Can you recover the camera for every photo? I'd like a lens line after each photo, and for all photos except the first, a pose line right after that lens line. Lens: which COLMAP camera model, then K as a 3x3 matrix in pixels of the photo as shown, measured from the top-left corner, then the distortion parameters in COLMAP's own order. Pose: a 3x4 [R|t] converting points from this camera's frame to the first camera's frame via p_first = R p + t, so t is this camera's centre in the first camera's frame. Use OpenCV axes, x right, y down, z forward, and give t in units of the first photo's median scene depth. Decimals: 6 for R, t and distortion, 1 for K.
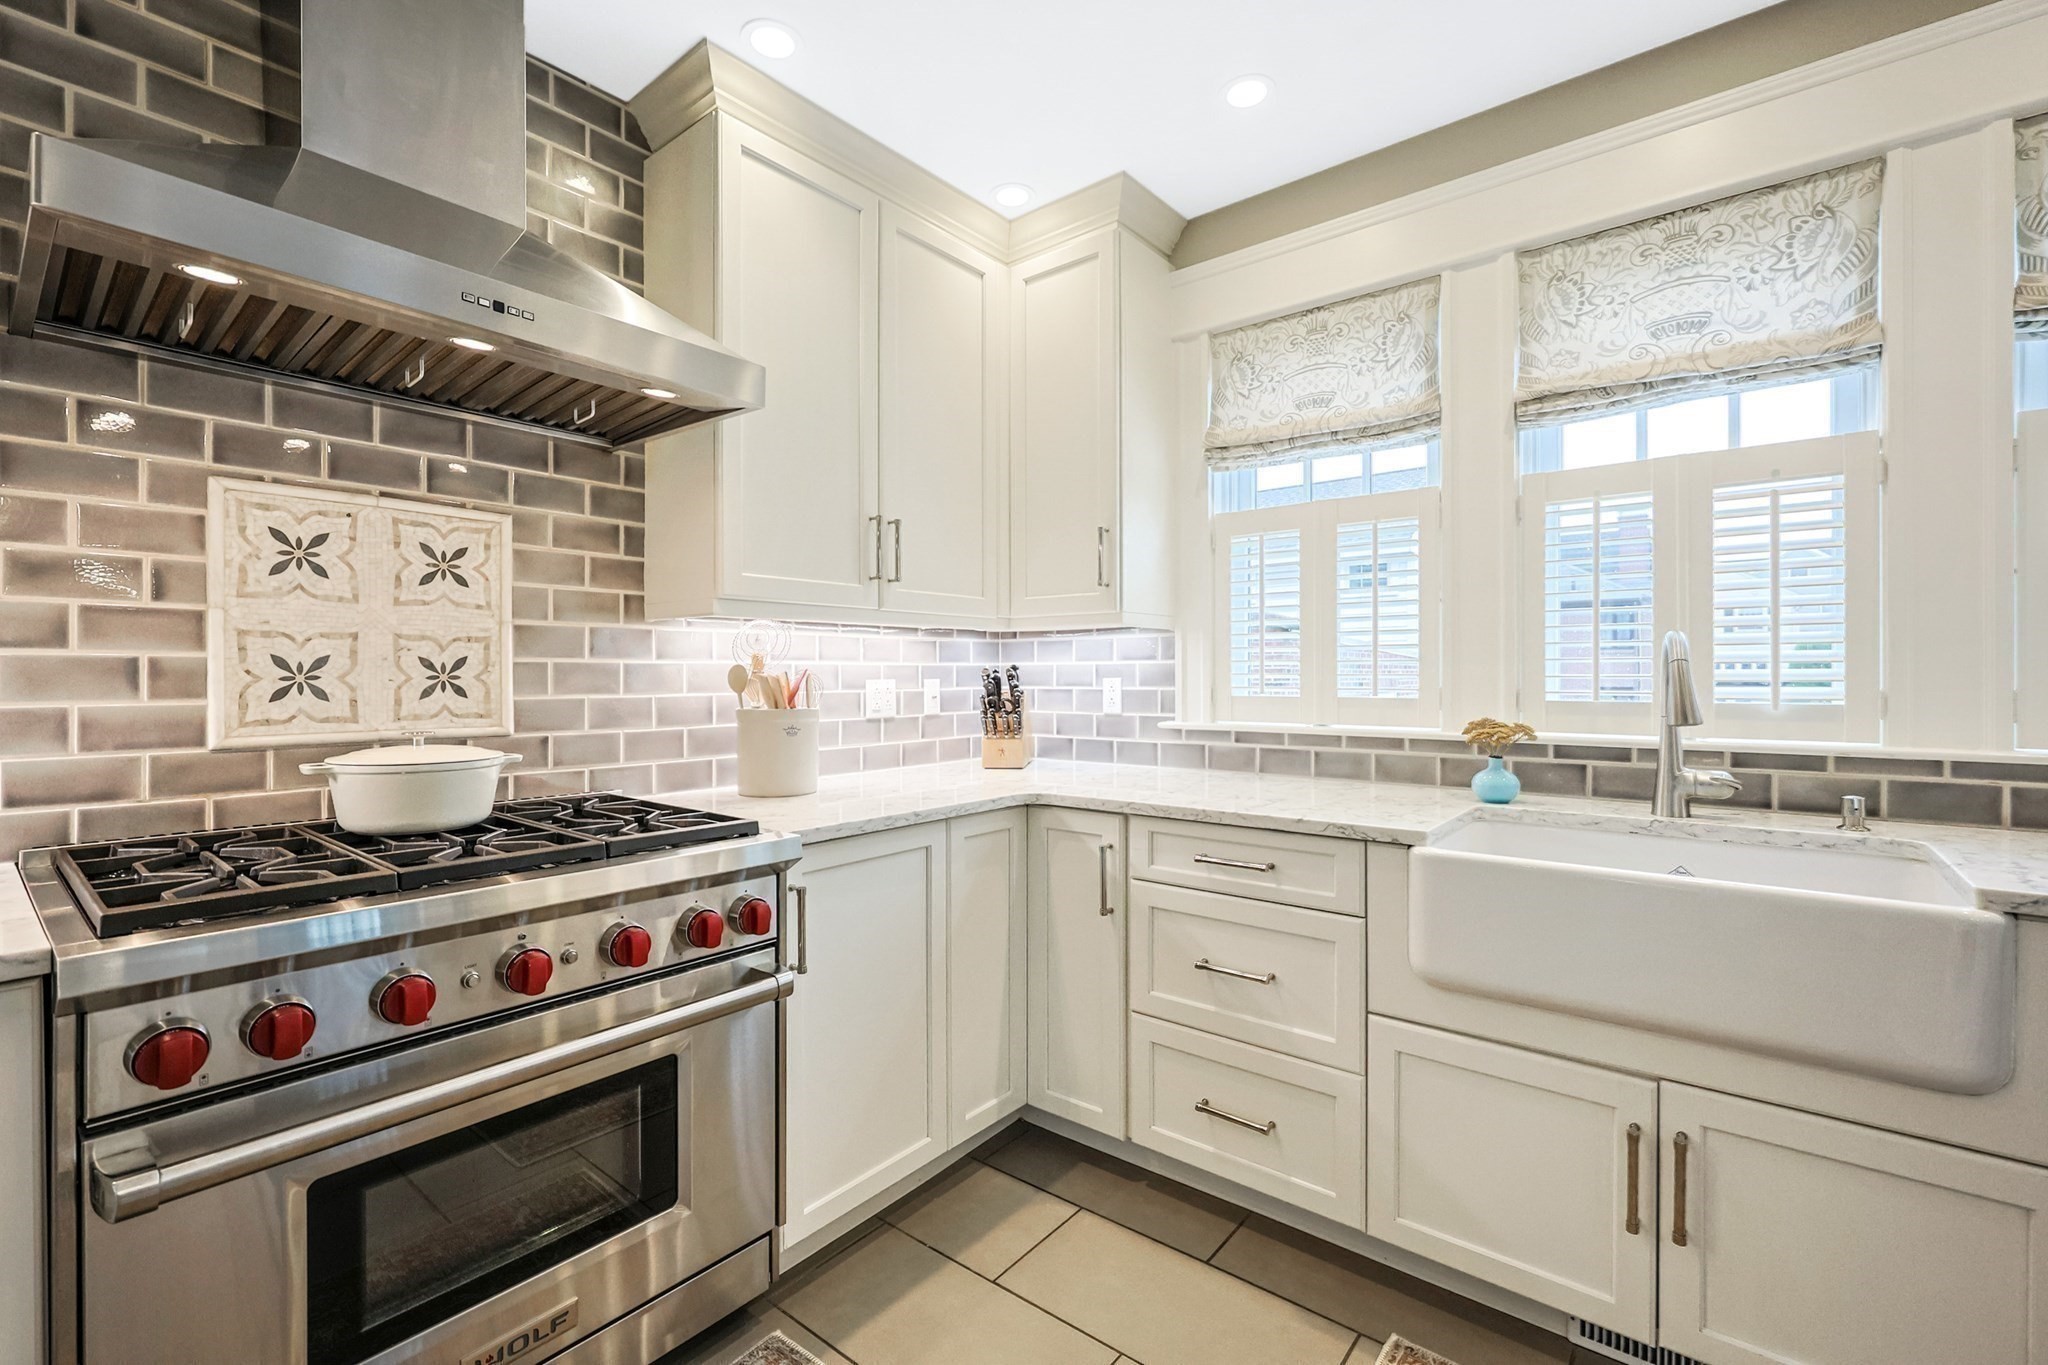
lens RADIAL K [[868.9, 0, 1024.0], [0, 868.9, 682.5], [0, 0, 1]] dist [0.000086, 0.000138]
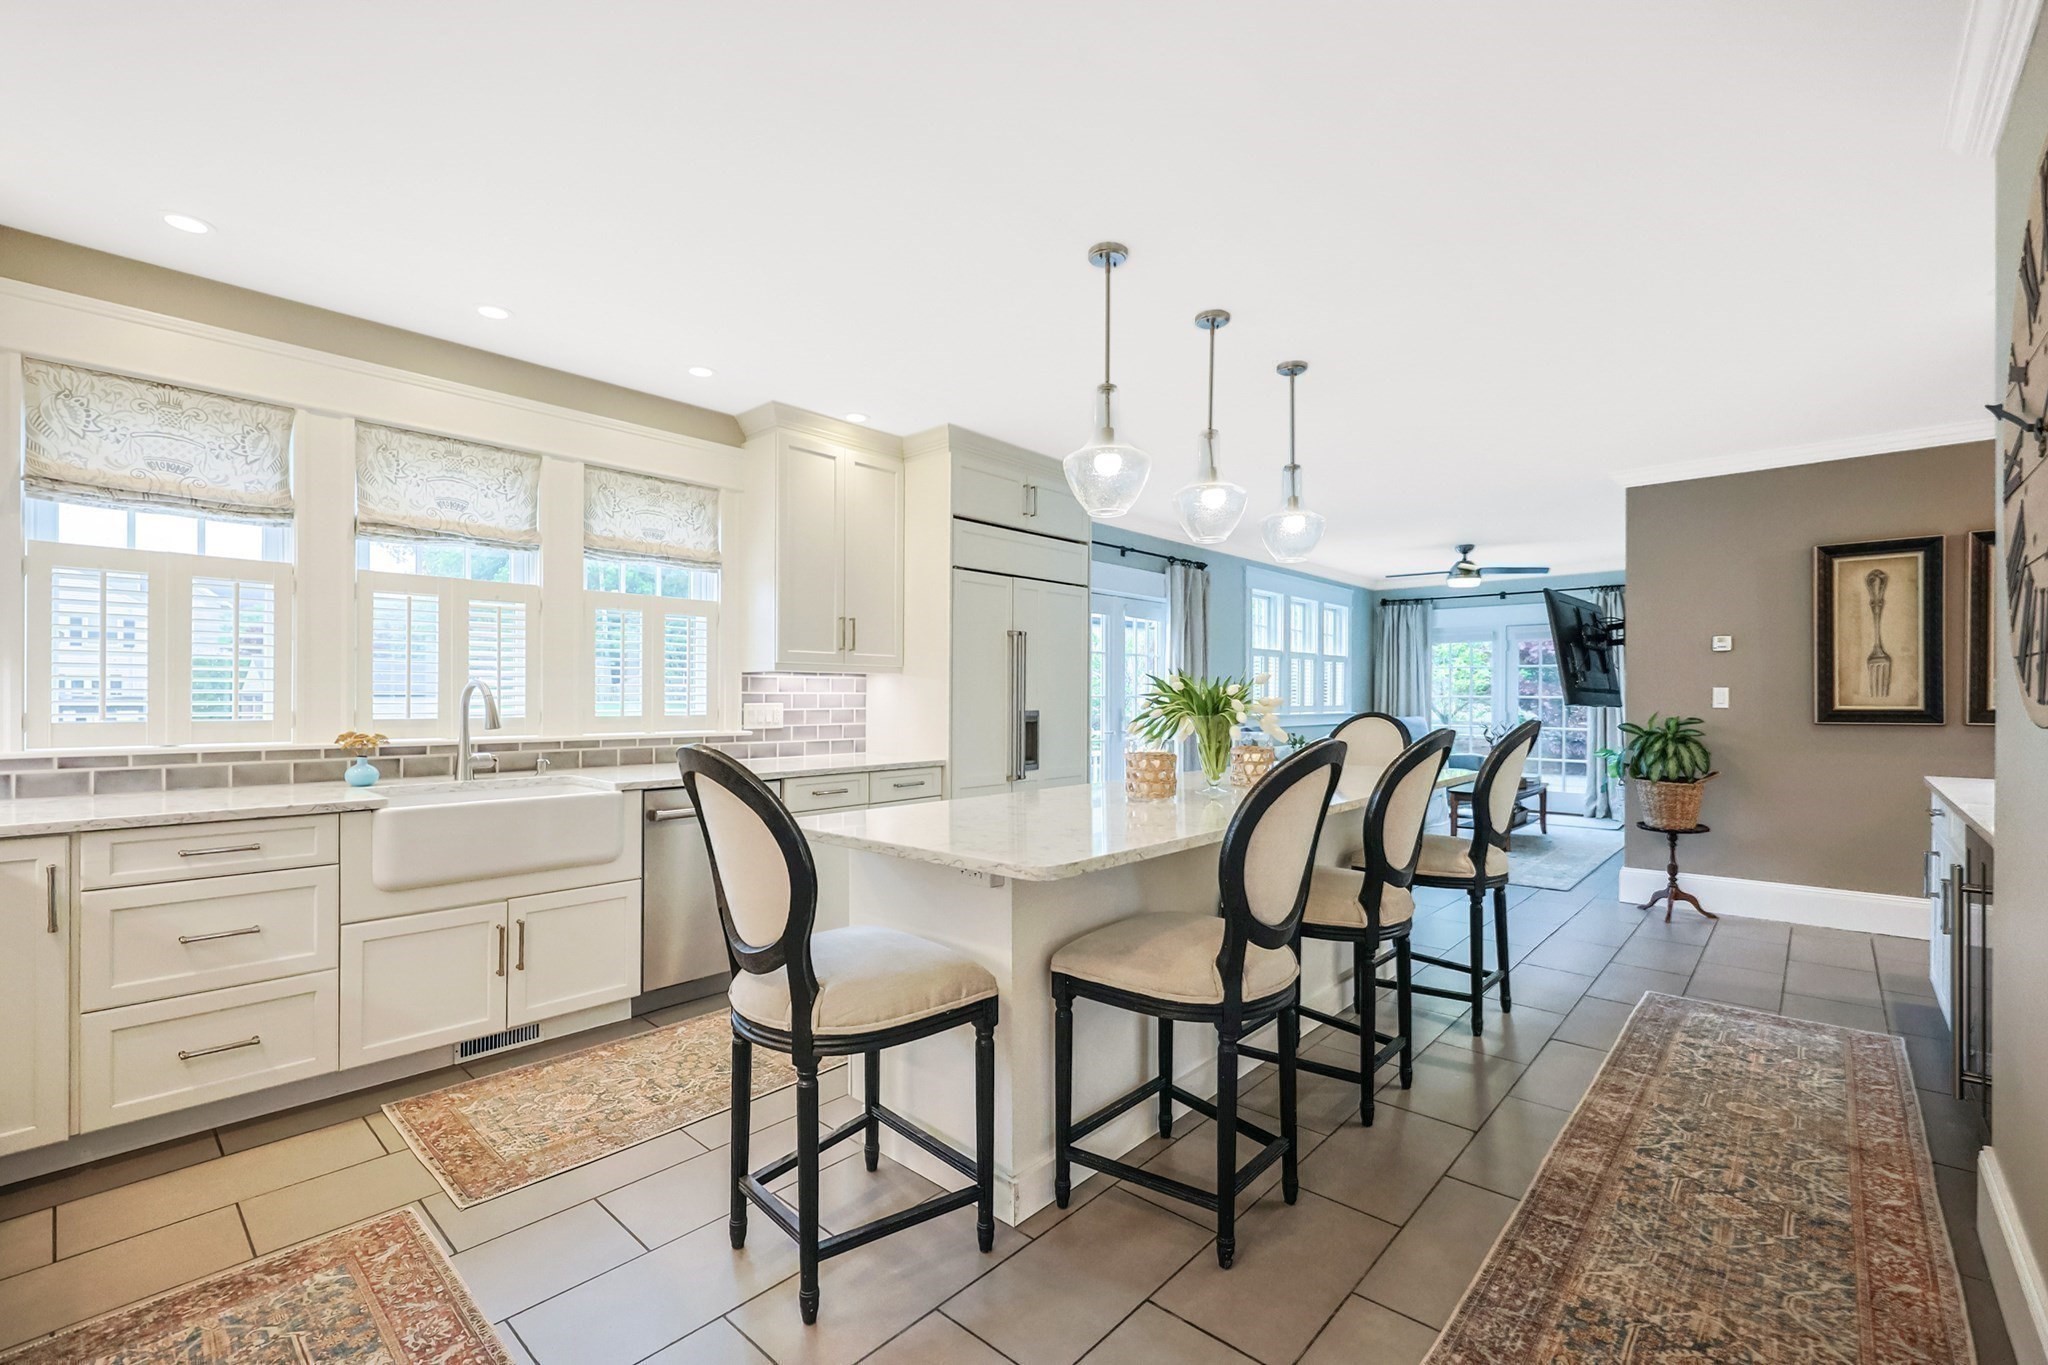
lens RADIAL K [[876.2, 0, 1025.5], [0, 876.2, 670.5], [0, 0, 1]] dist [-0.002253, -0.000094]
pose [[0.041592, 0.032483, 0.998607, -0.919202], [0.003087, 0.999462, -0.032639, -0.011553], [-0.999130, 0.004440, 0.041469, -0.223536]]
